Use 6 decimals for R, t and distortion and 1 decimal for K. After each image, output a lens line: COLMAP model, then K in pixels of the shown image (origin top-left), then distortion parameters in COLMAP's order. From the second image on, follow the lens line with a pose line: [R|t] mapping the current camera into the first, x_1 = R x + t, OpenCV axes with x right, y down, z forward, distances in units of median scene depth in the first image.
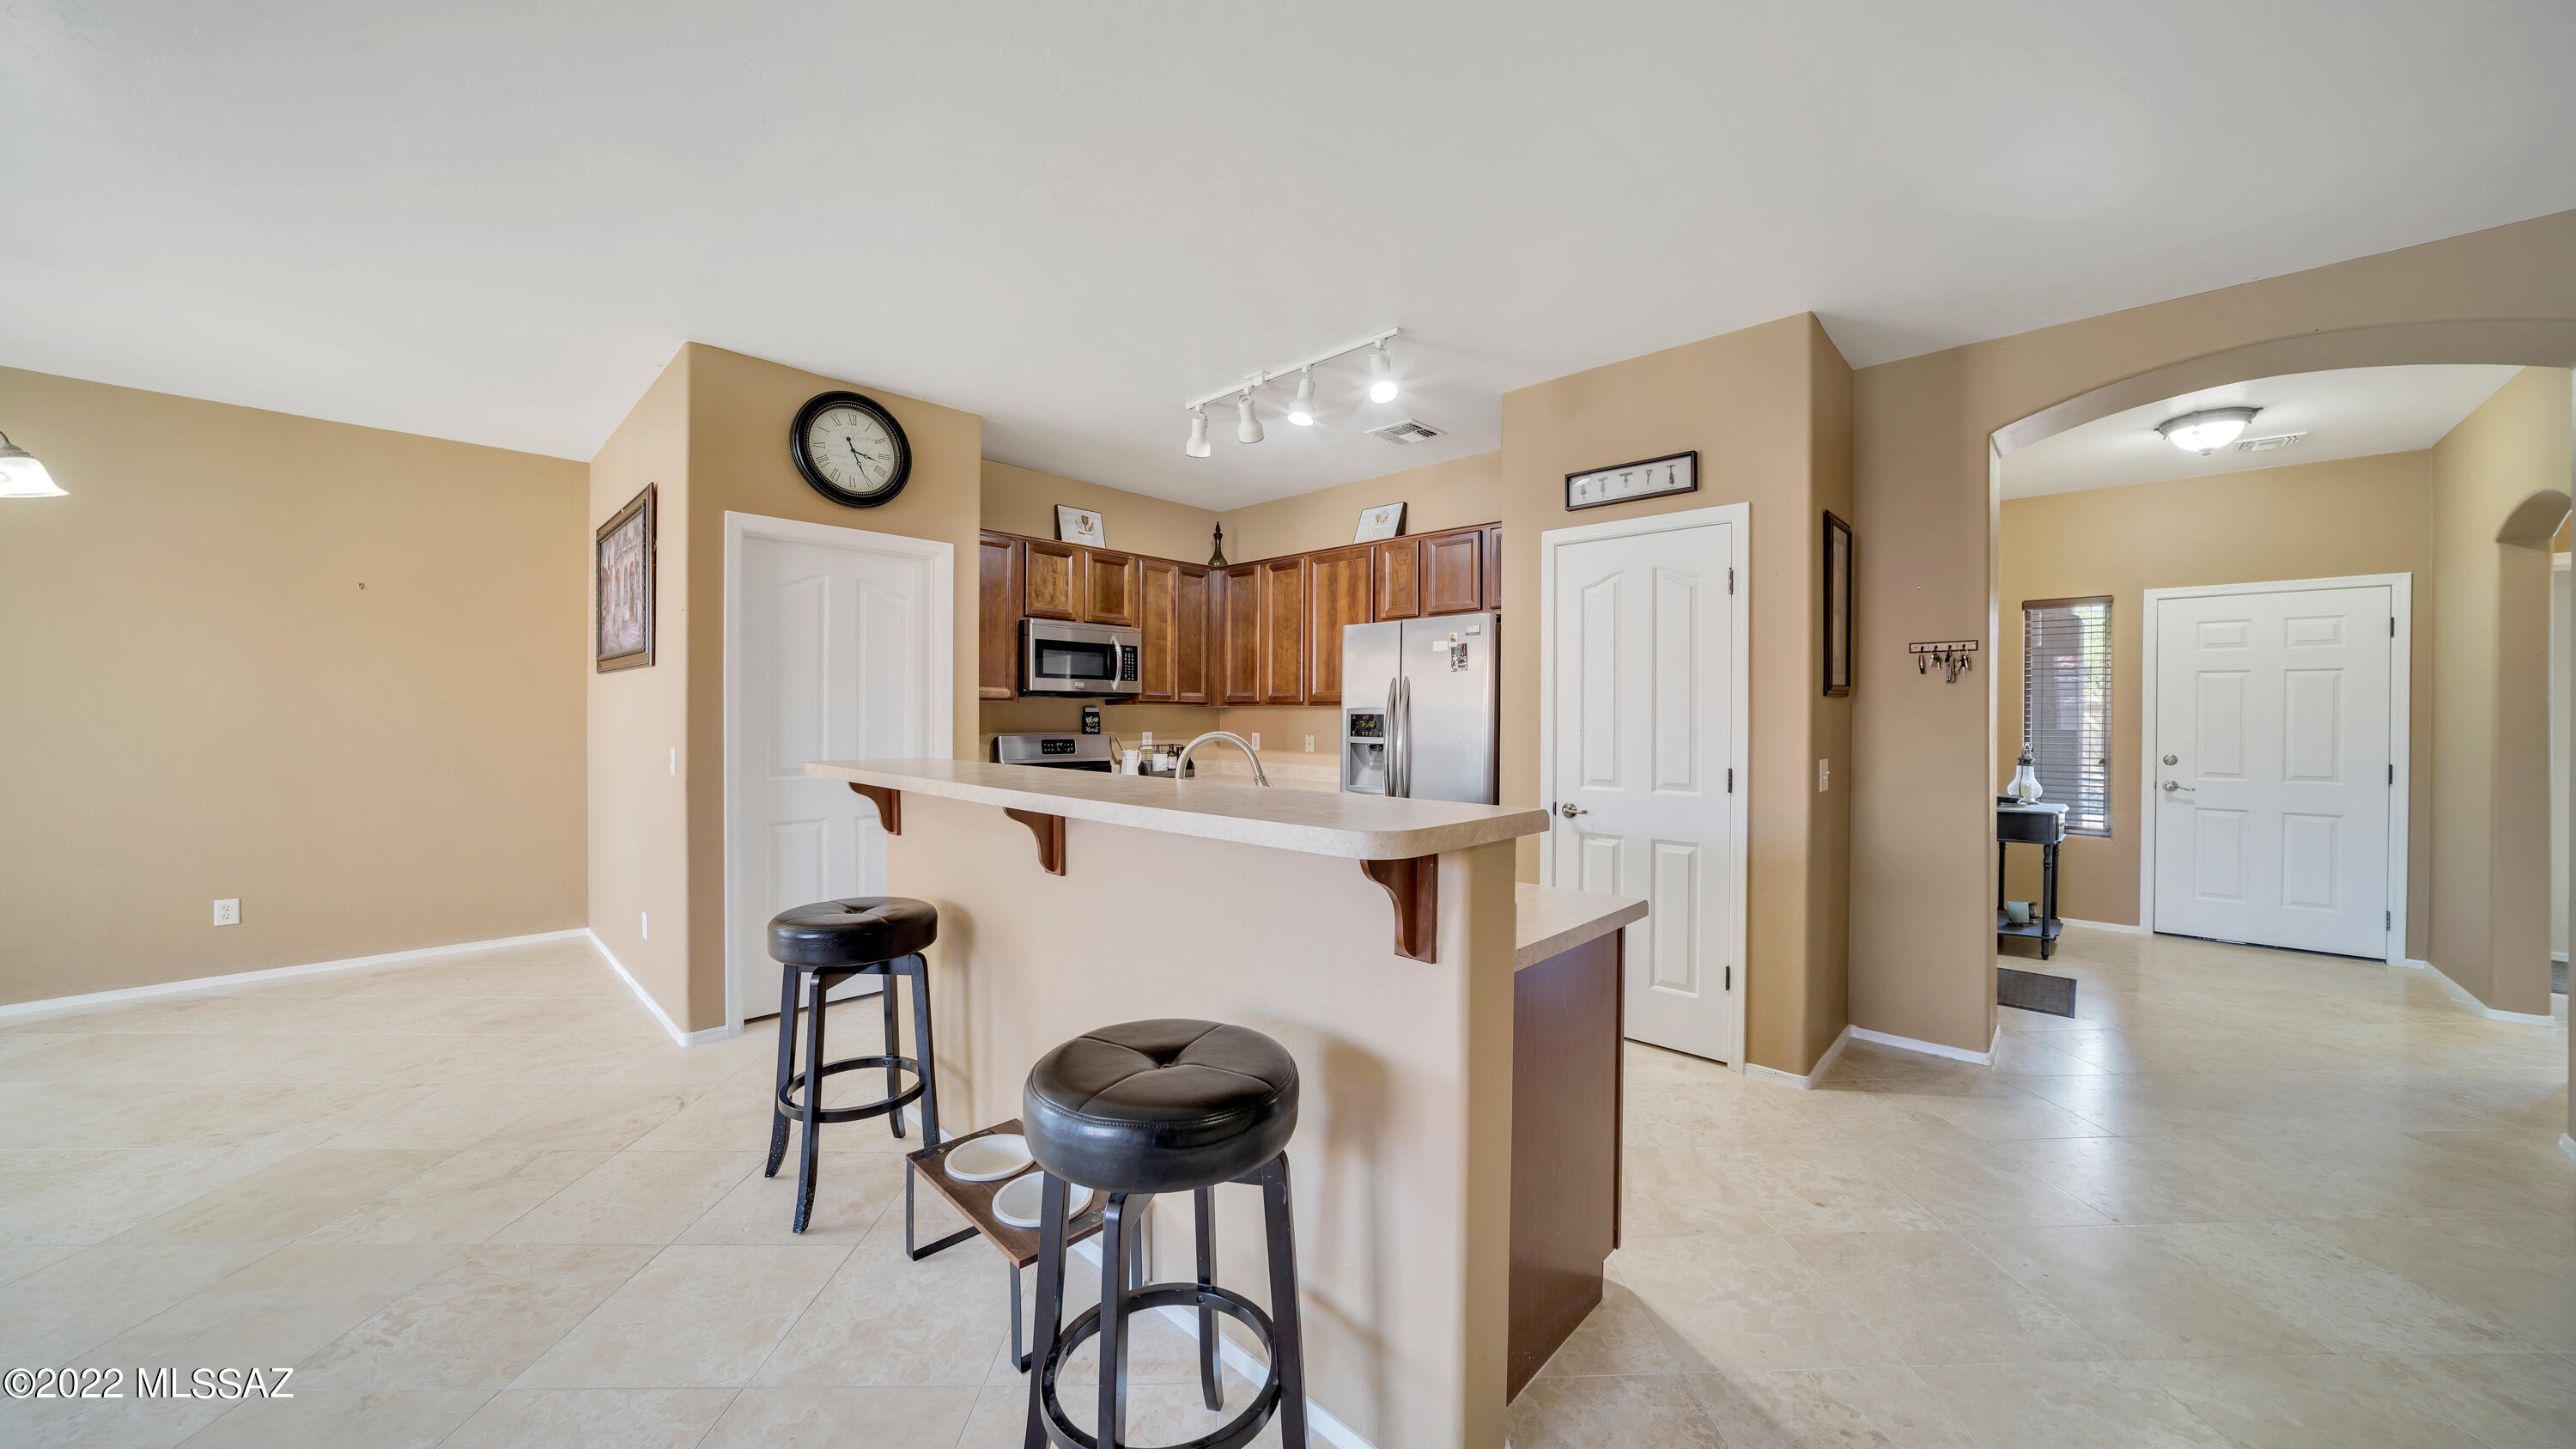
lens RADIAL K [[871.6, 0, 1297.5], [0, 871.6, 722.0], [0, 0, 1]] dist [-0.024628, 0.000057]
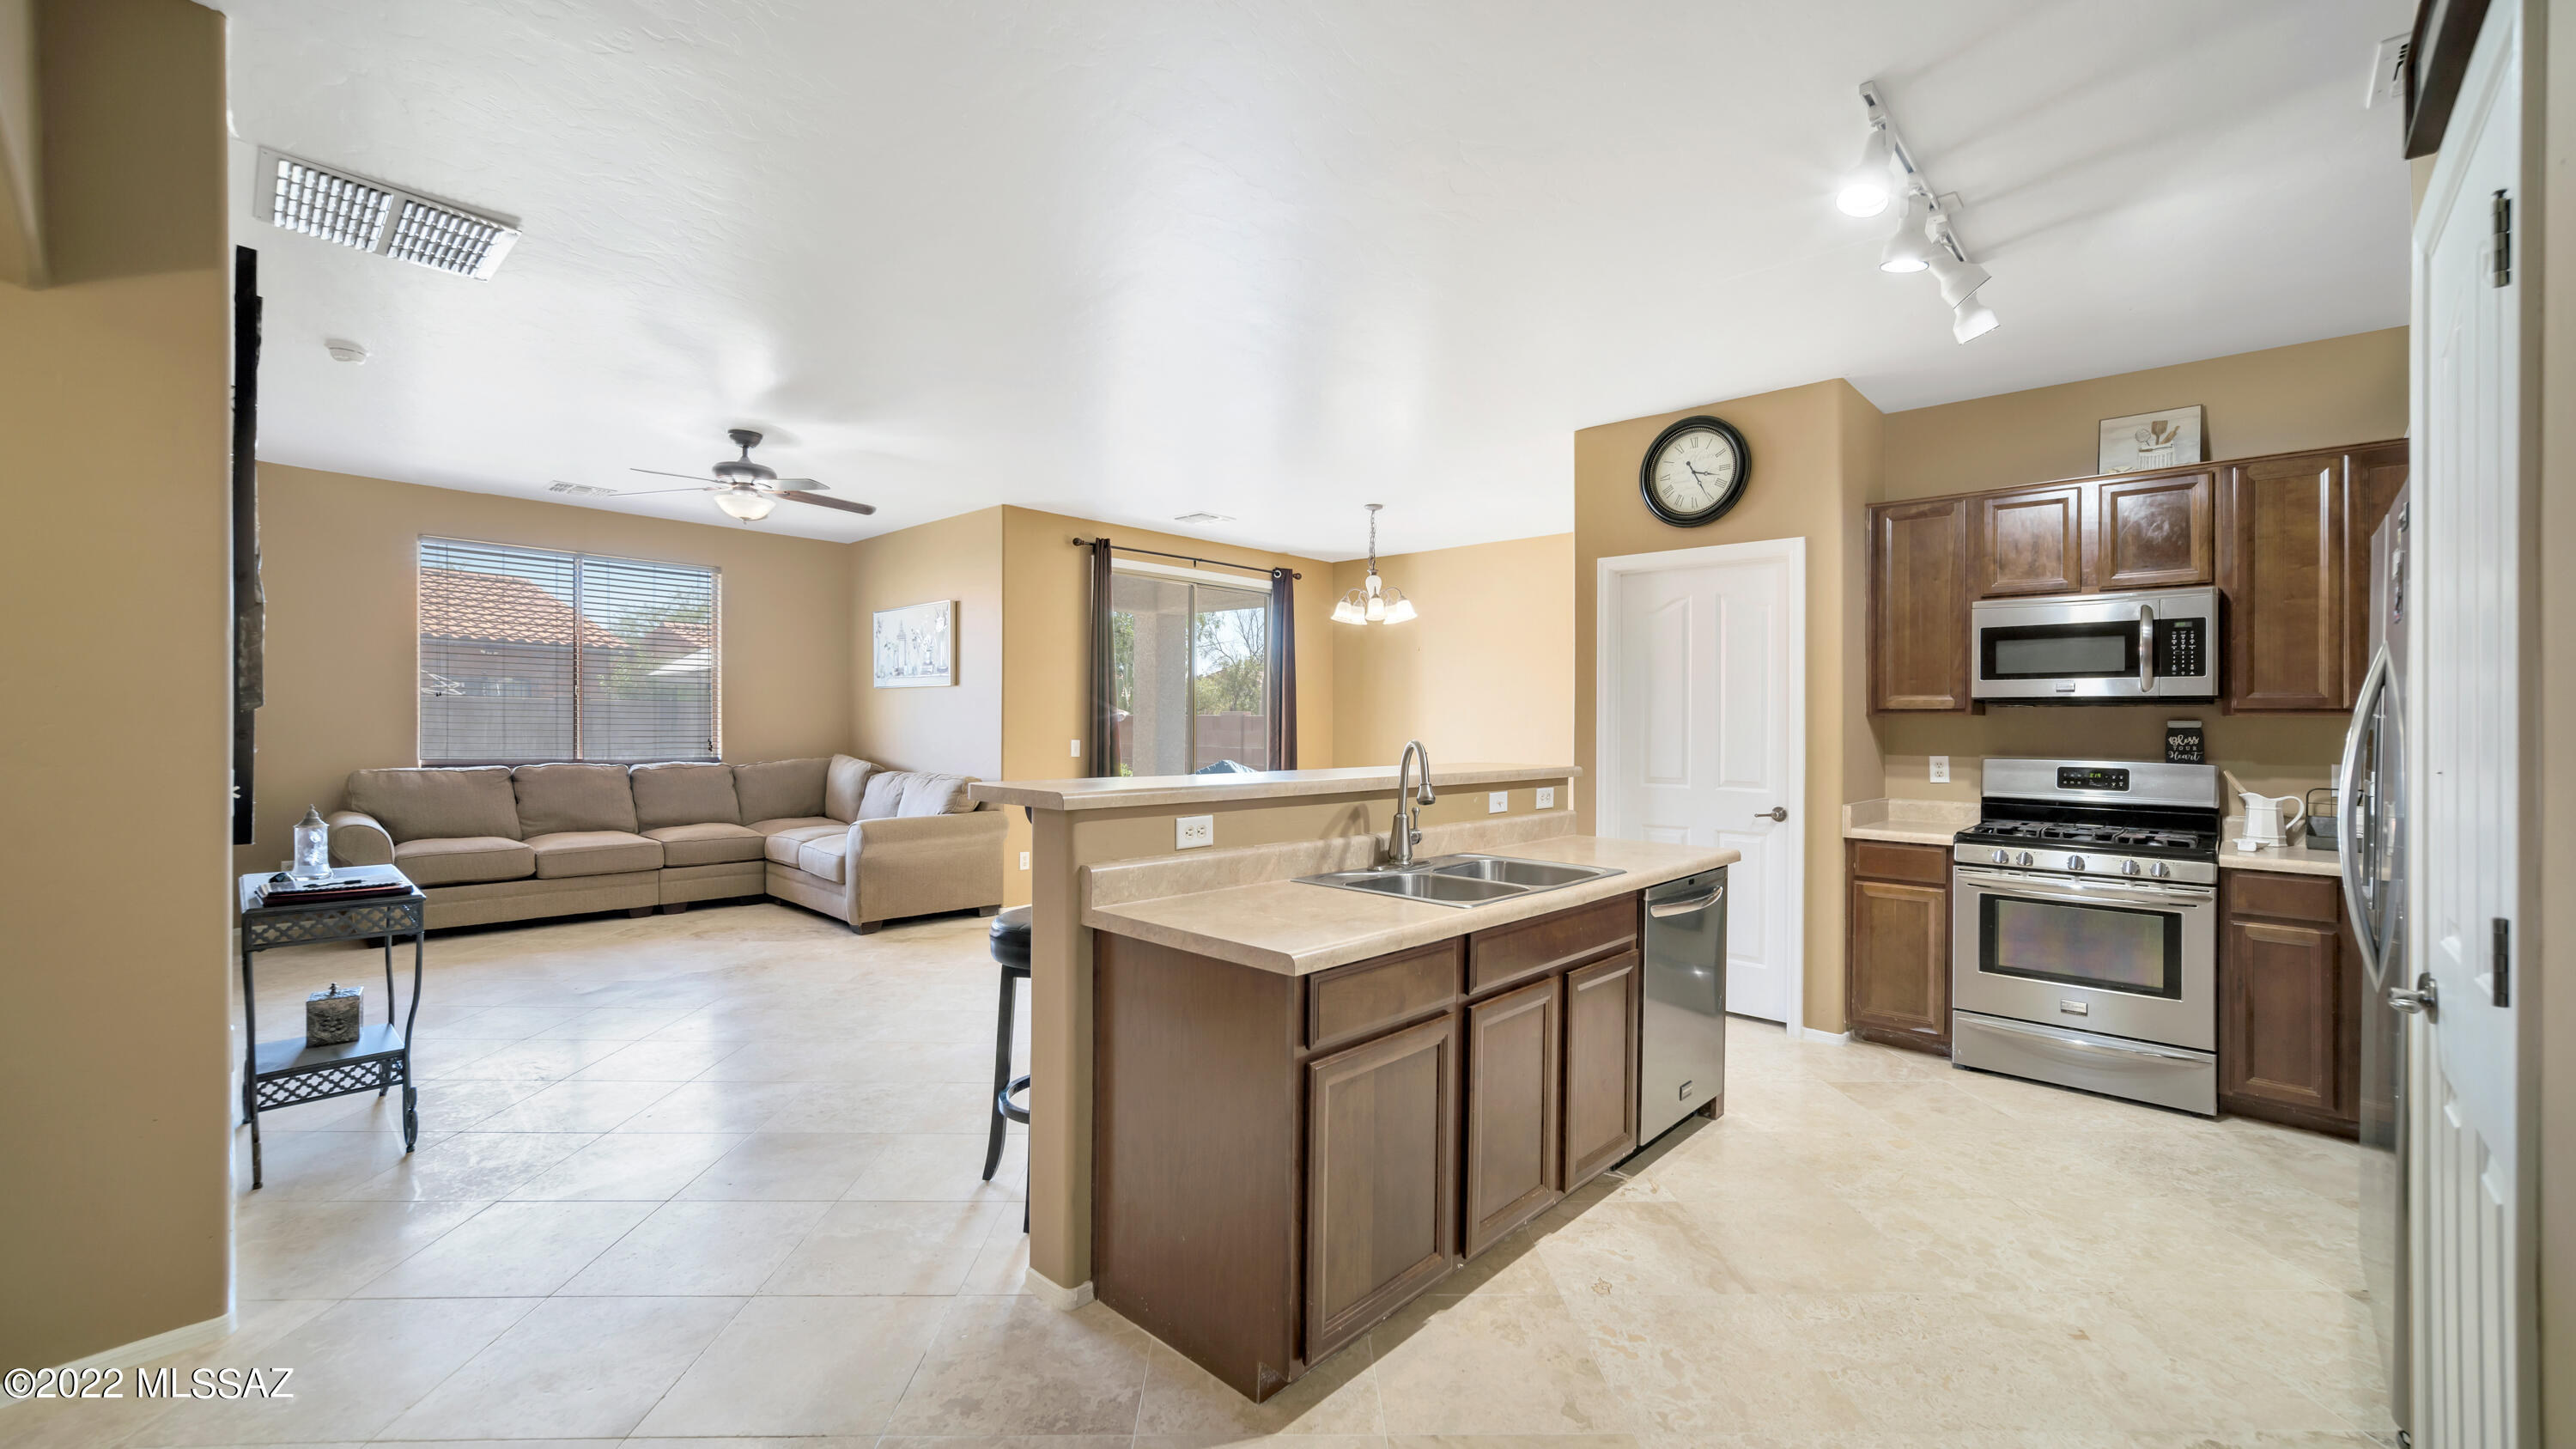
lens RADIAL K [[1042.2, 0, 1317.3], [0, 1042.2, 720.8], [0, 0, 1]] dist [-0.002896, -0.000089]
pose [[0.024610, -0.004442, -0.999687, 0.622629], [-0.016940, 0.999845, -0.004860, -0.002939], [0.999554, 0.017055, 0.024531, 0.453714]]
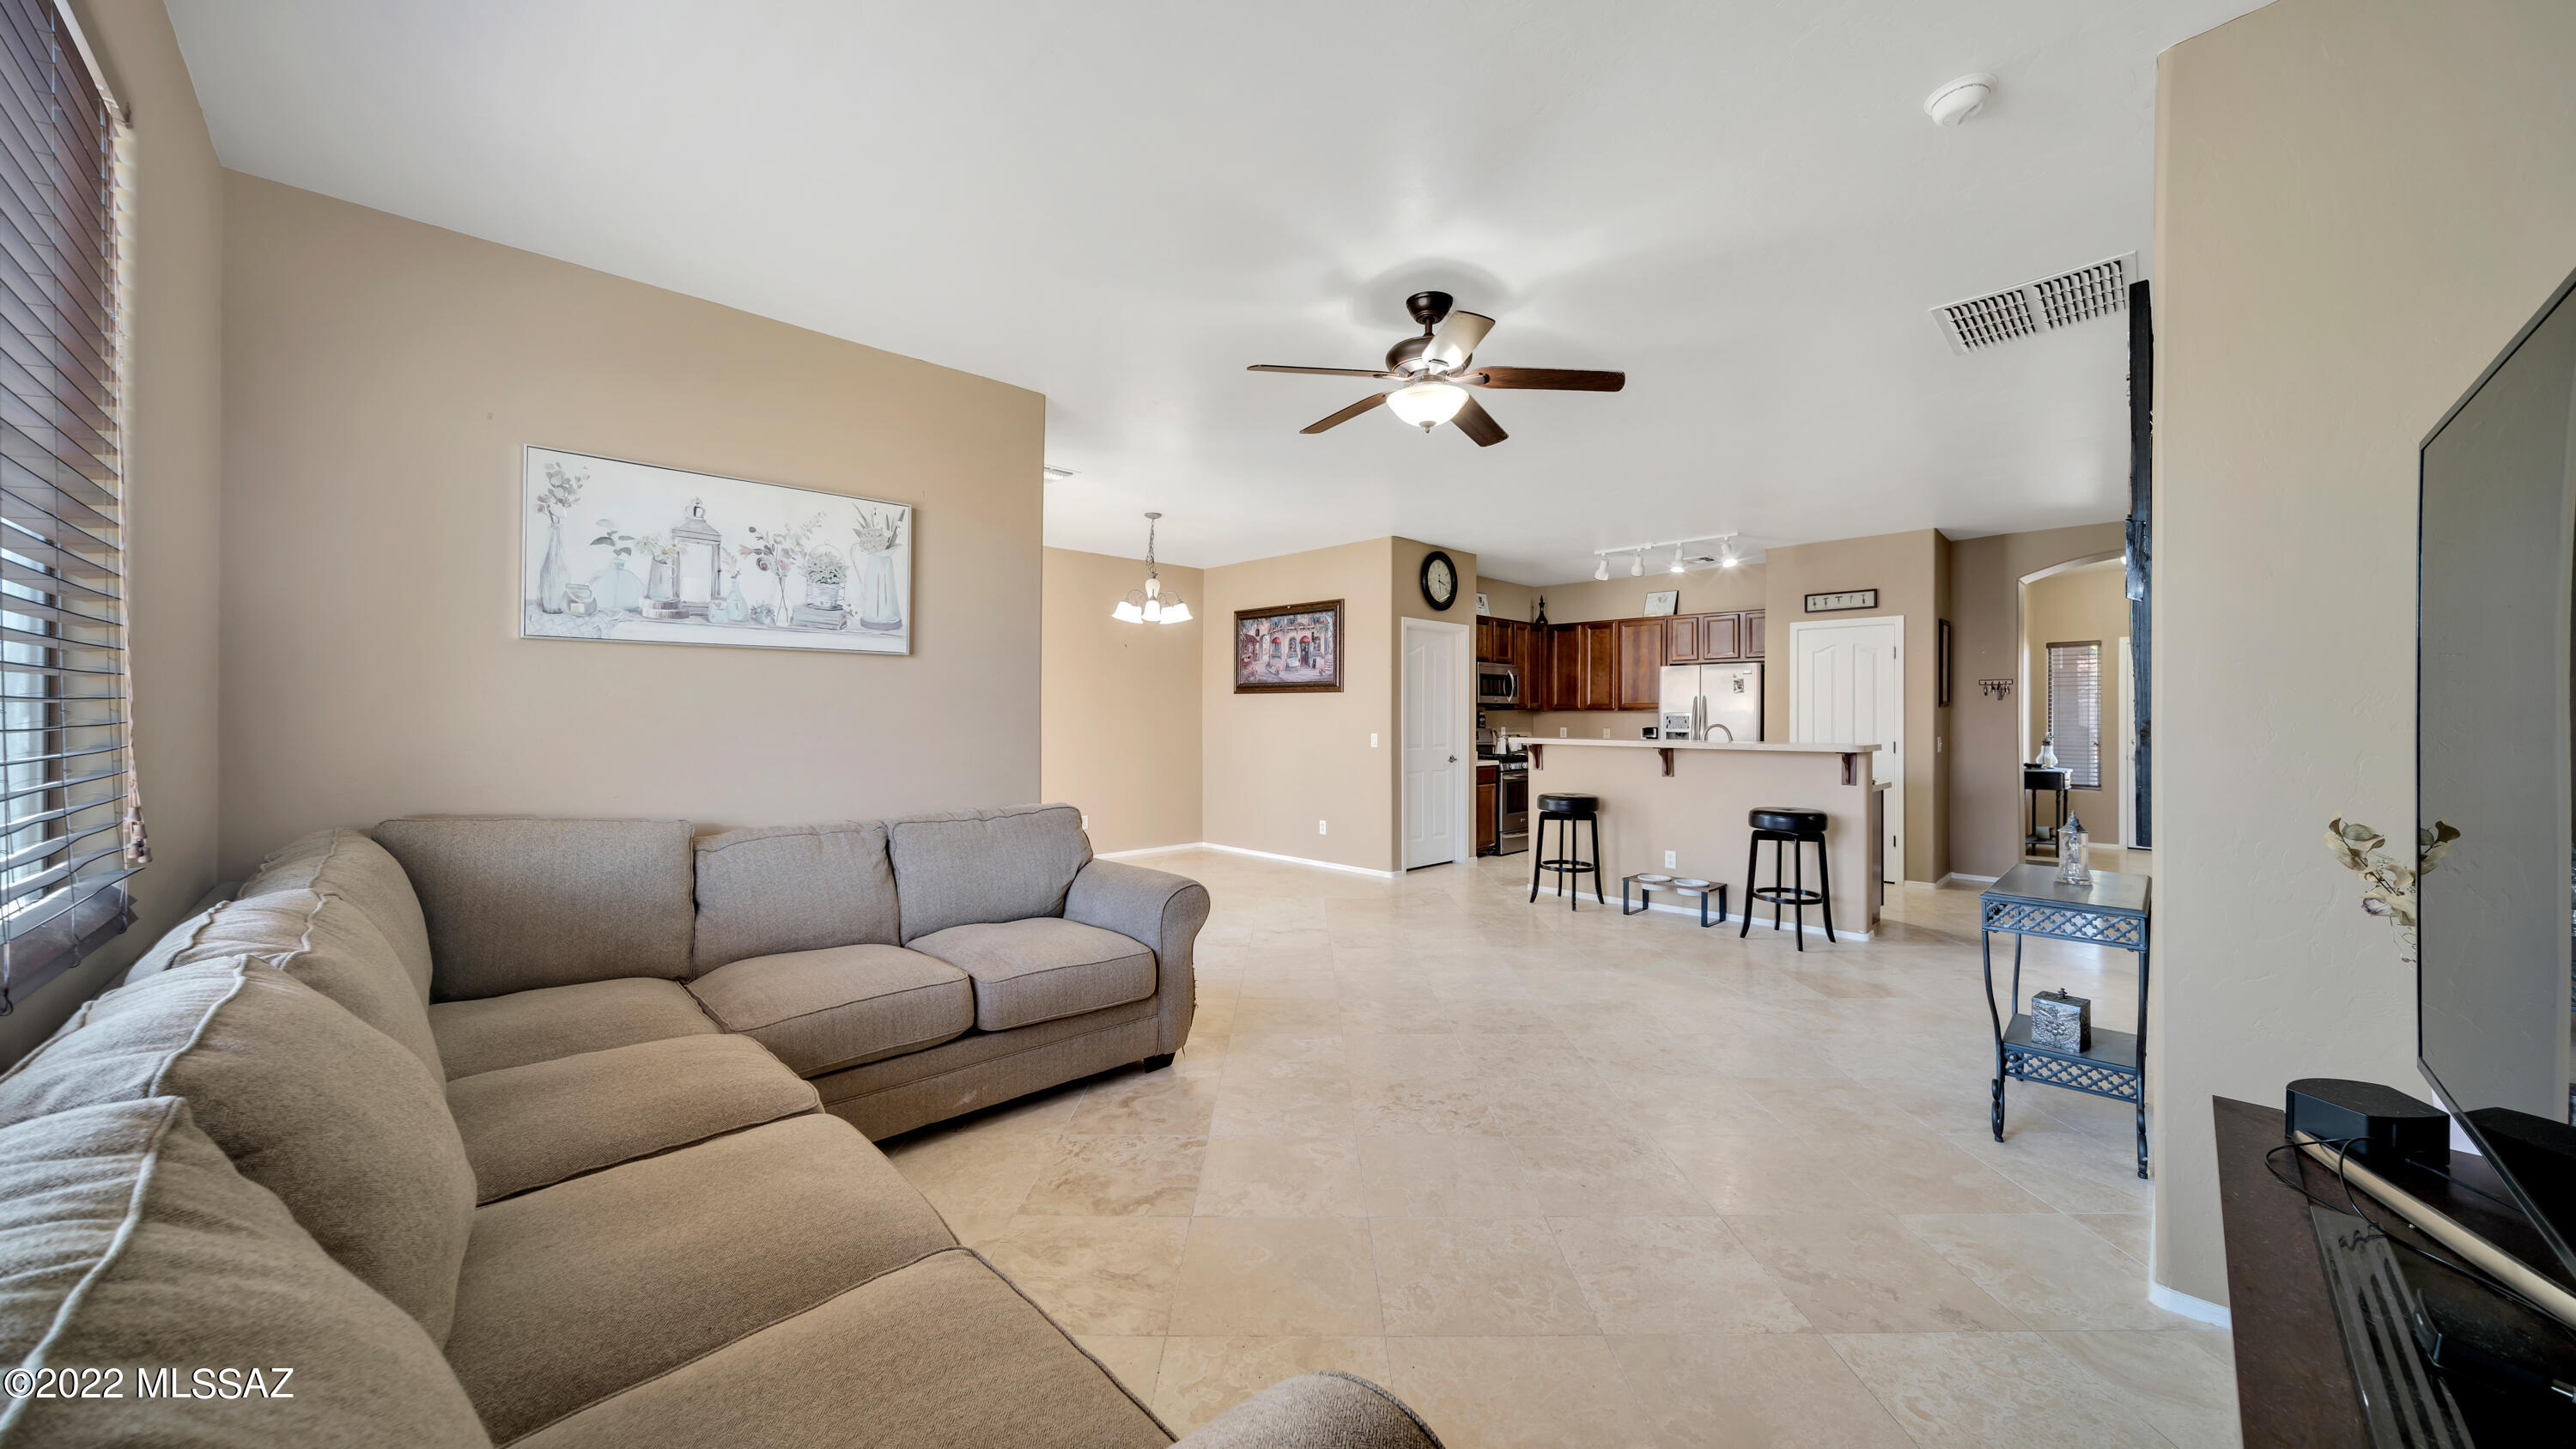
lens RADIAL K [[871.6, 0, 1338.4], [0, 871.6, 717.2], [0, 0, 1]] dist [-0.024628, 0.000057]
pose [[0.999955, -0.003280, -0.008901, -0.631509], [0.003214, 0.999968, -0.007318, 0.005179], [0.008925, 0.007289, 0.999934, -0.839201]]
